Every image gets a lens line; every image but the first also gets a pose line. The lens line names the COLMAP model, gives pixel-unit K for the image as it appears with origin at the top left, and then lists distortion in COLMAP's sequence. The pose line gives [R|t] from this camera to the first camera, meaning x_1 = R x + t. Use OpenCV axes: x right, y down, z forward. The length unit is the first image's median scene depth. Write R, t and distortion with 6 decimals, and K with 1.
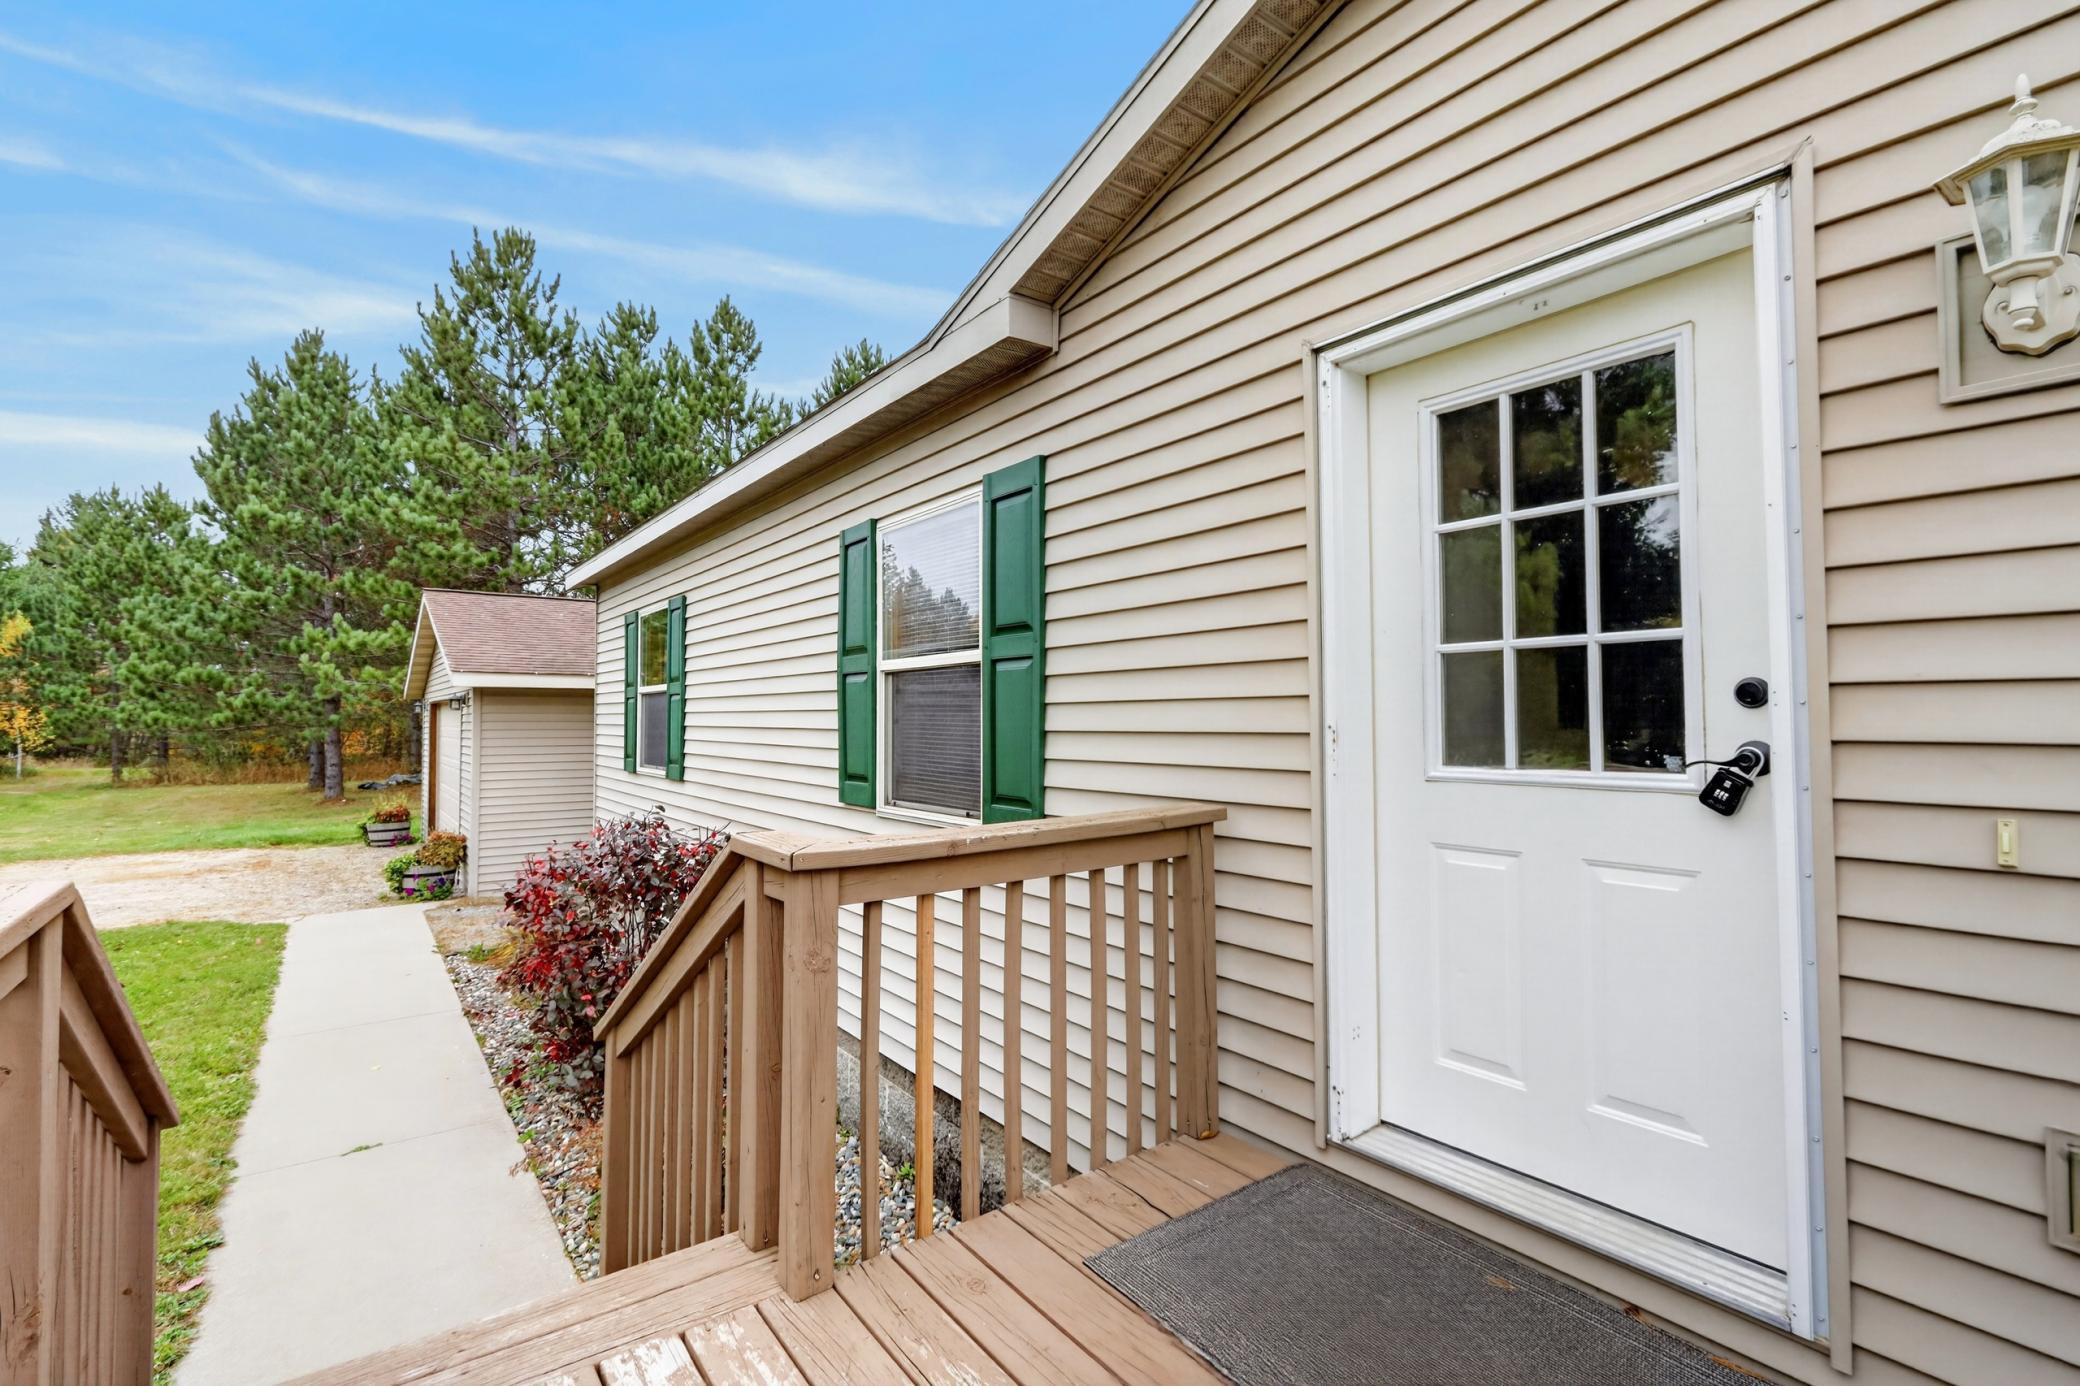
lens RADIAL K [[937.8, 0, 1038.3], [0, 937.8, 685.5], [0, 0, 1]] dist [-0.000197, -0.000195]
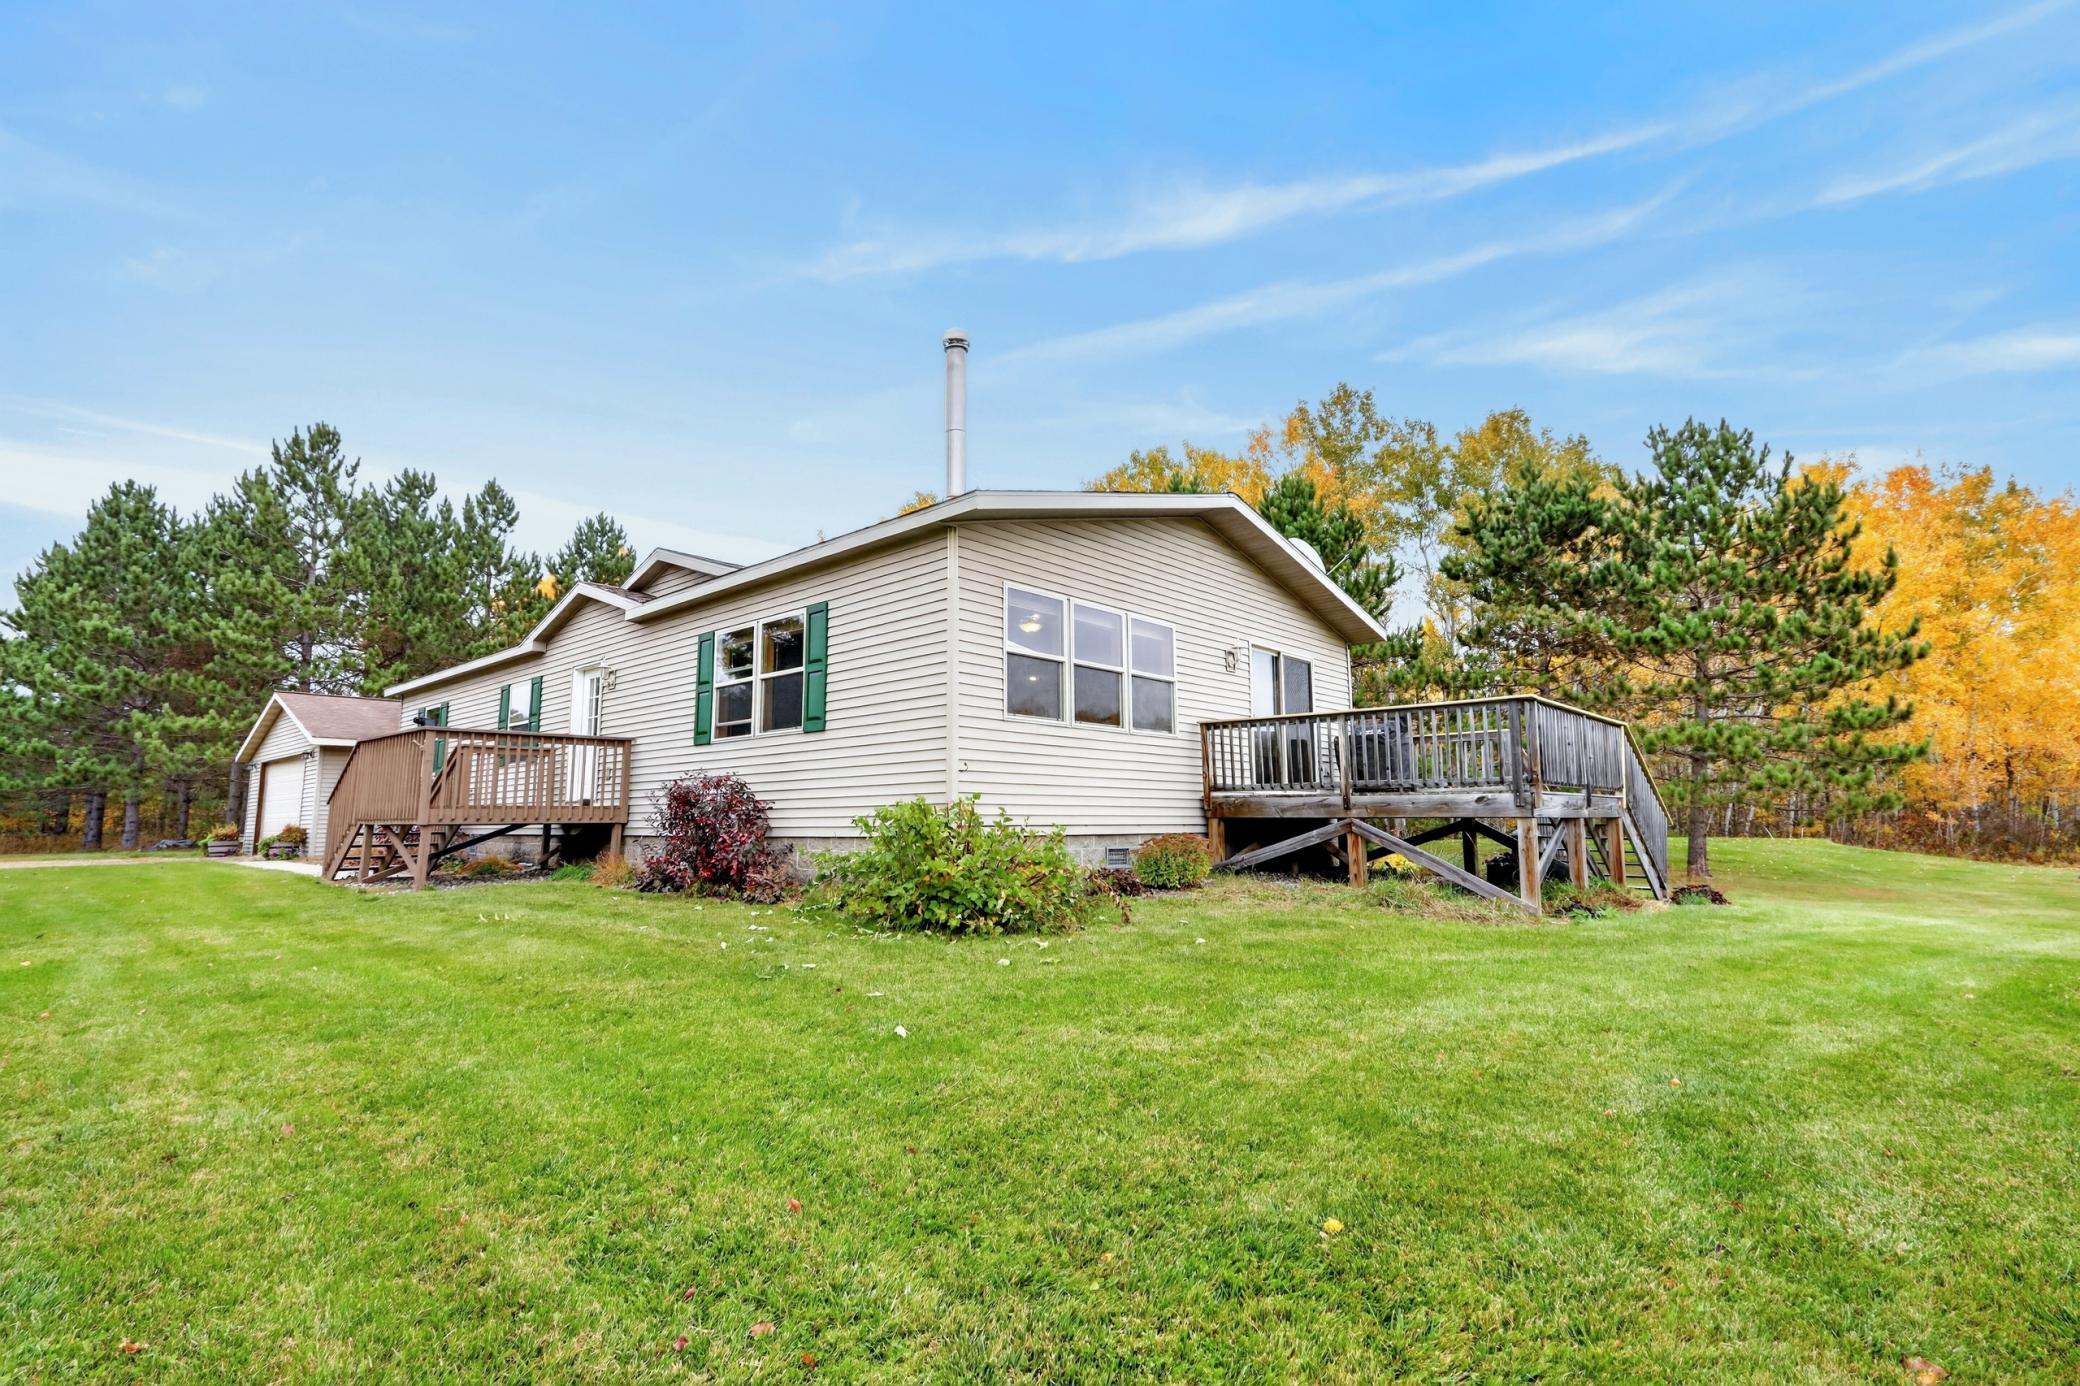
lens RADIAL K [[966.7, 0, 1034.2], [0, 966.7, 693.2], [0, 0, 1]] dist [0.000966, -0.000198]
pose [[0.981734, 0.024927, 0.188618, 0.213838], [-0.005520, 0.994694, -0.102725, 0.042897], [-0.190178, 0.099808, 0.976663, -0.577820]]
